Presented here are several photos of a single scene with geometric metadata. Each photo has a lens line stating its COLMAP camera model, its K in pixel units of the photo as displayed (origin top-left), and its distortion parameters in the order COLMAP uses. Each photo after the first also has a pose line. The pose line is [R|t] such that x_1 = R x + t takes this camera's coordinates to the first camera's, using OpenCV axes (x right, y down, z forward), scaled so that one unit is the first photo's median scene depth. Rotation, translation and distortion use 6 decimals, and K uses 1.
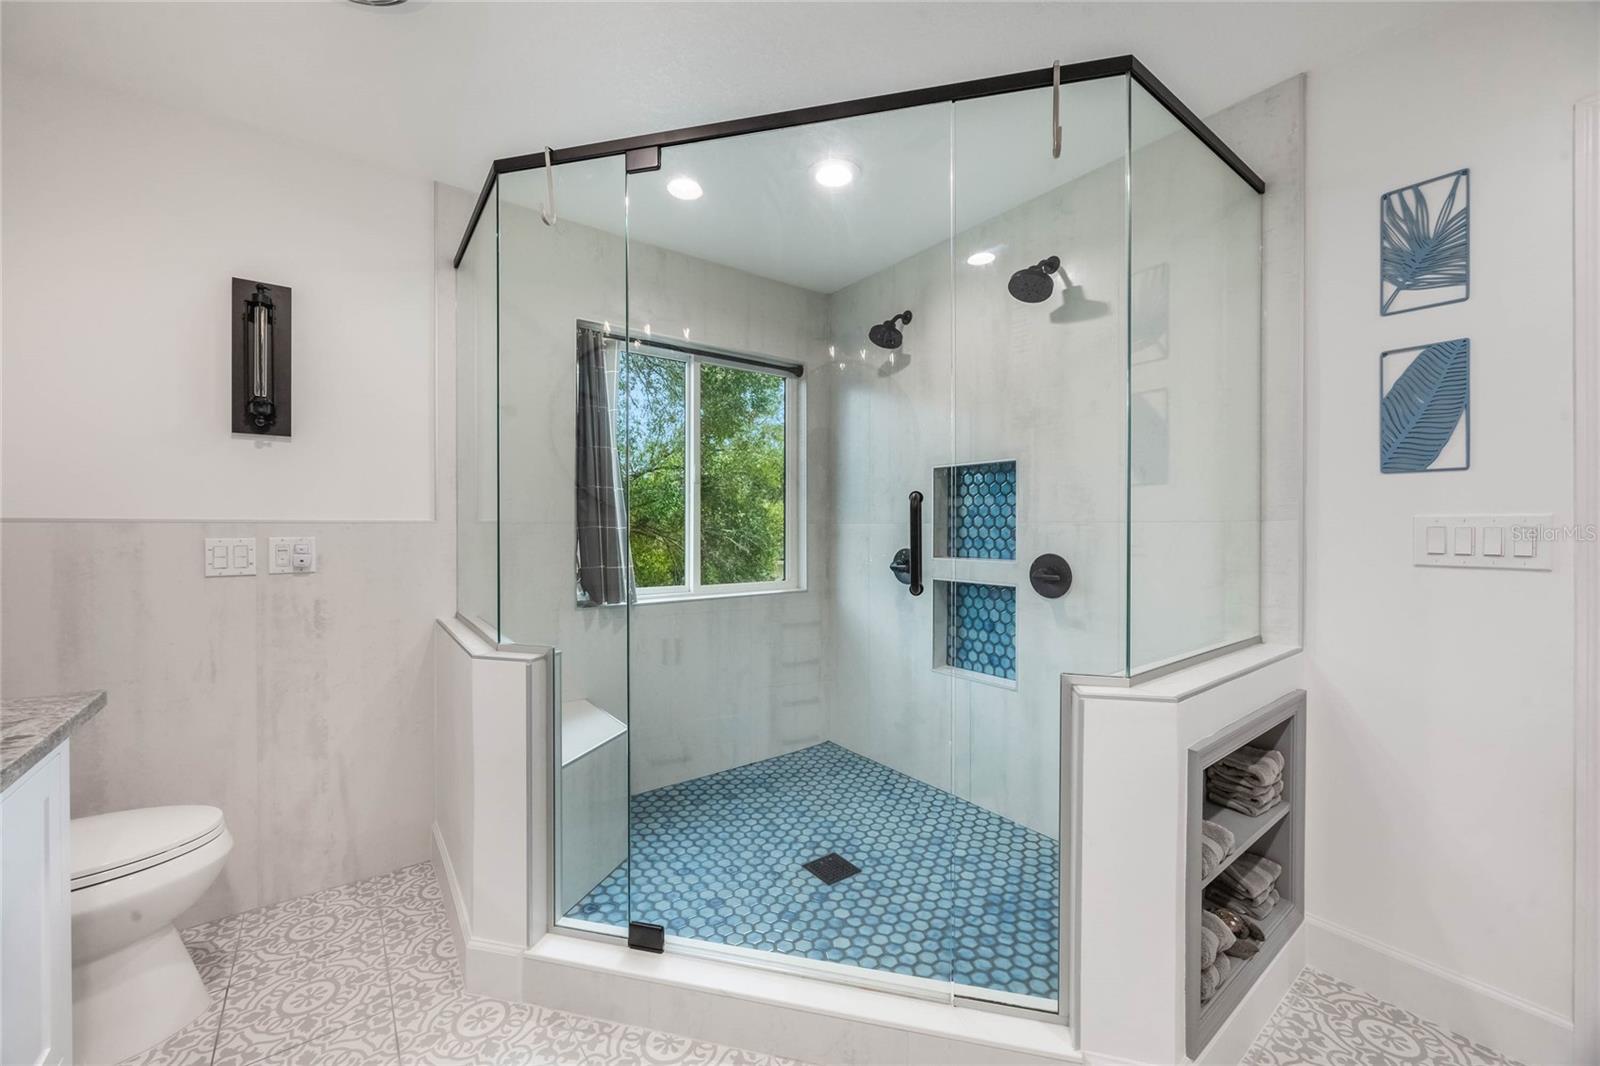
lens RADIAL K [[618.4, 0, 818.7], [0, 618.4, 530.3], [0, 0, 1]] dist [-0.001646, -0.000402]
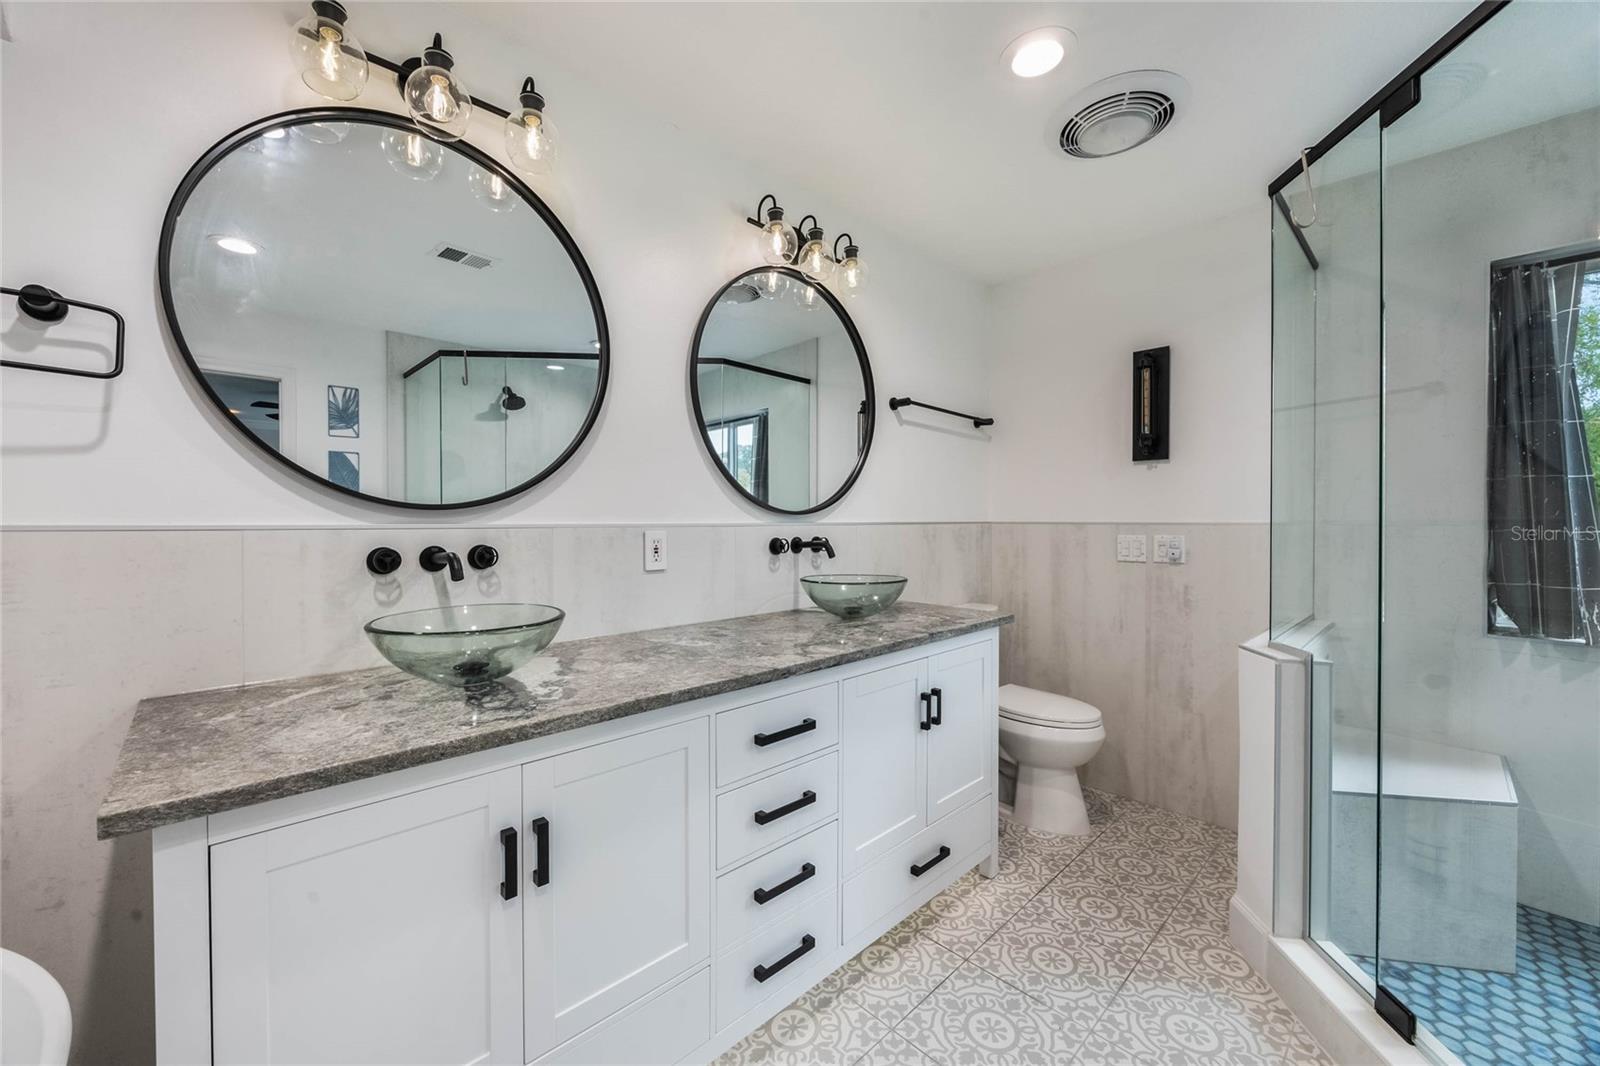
lens RADIAL K [[621.6, 0, 789.5], [0, 621.6, 532.2], [0, 0, 1]] dist [-0.002208, -0.000077]
pose [[0.099256, 0.014347, -0.994959, 0.400392], [-0.010933, 0.999851, 0.013326, -0.005013], [0.995002, 0.009556, 0.099398, 0.065371]]
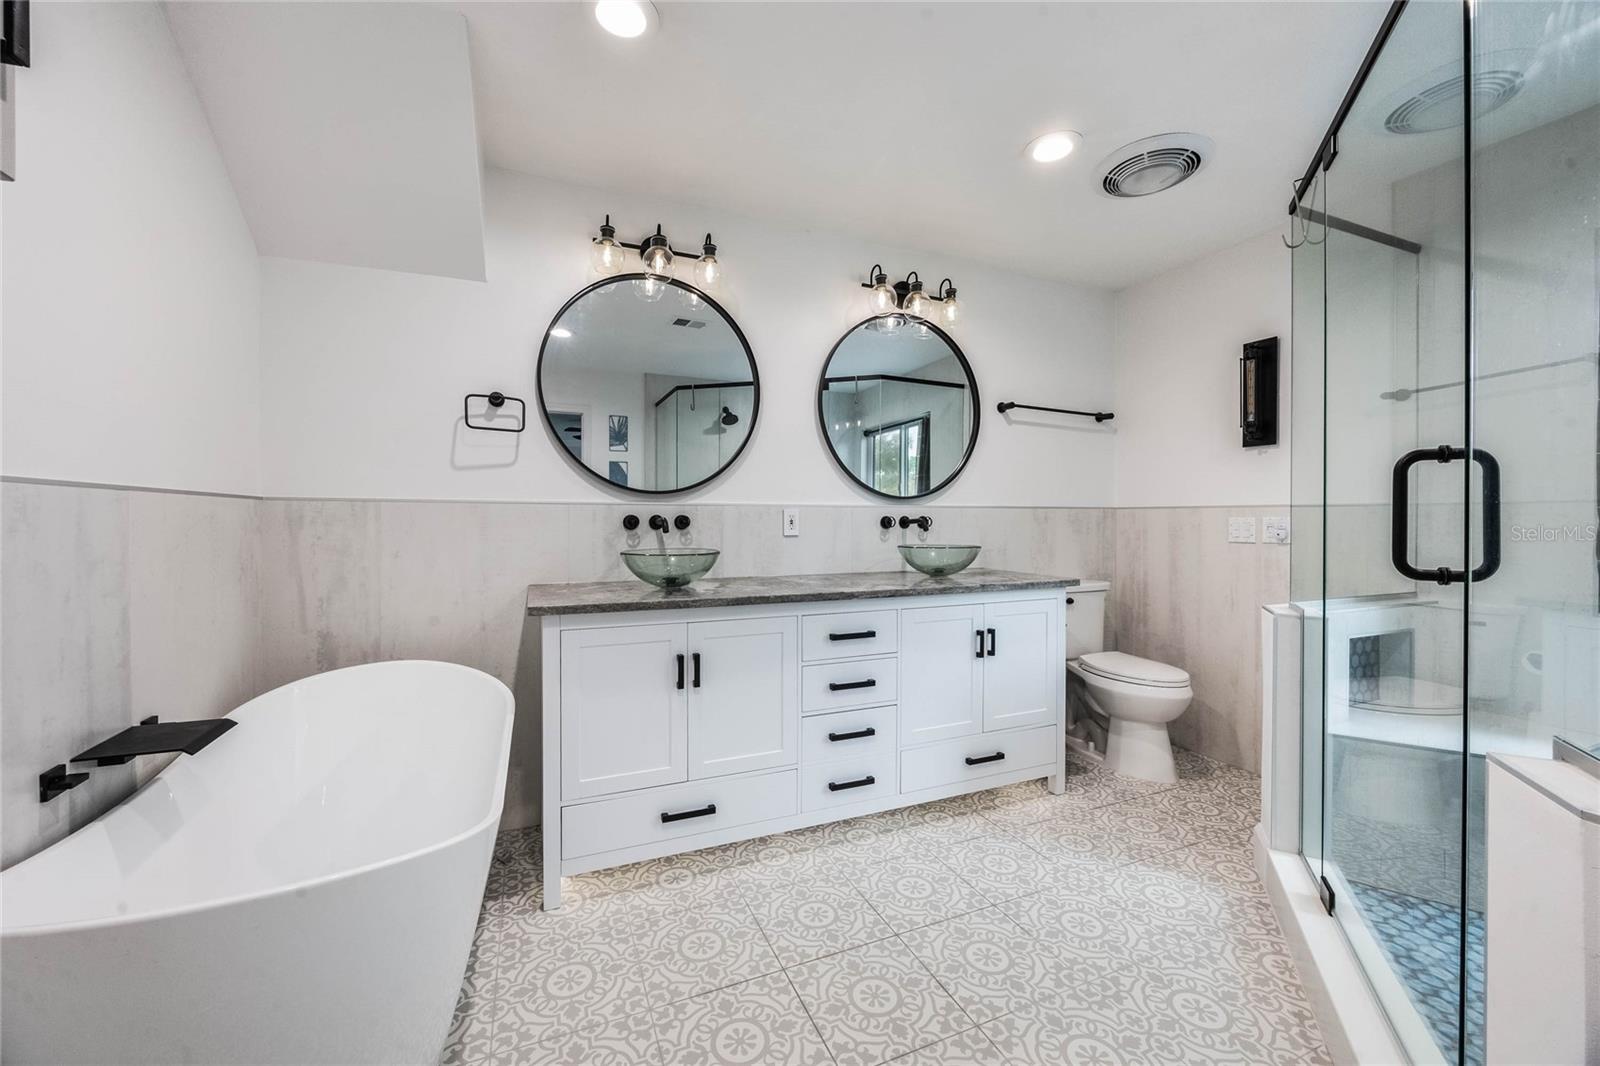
lens RADIAL K [[621.6, 0, 789.5], [0, 621.6, 532.2], [0, 0, 1]] dist [-0.002208, -0.000077]
pose [[-0.258871, 0.017348, -0.965756, 0.800069], [-0.013392, 0.999678, 0.021547, 0.029941], [0.965819, 0.018511, -0.258555, 0.319943]]
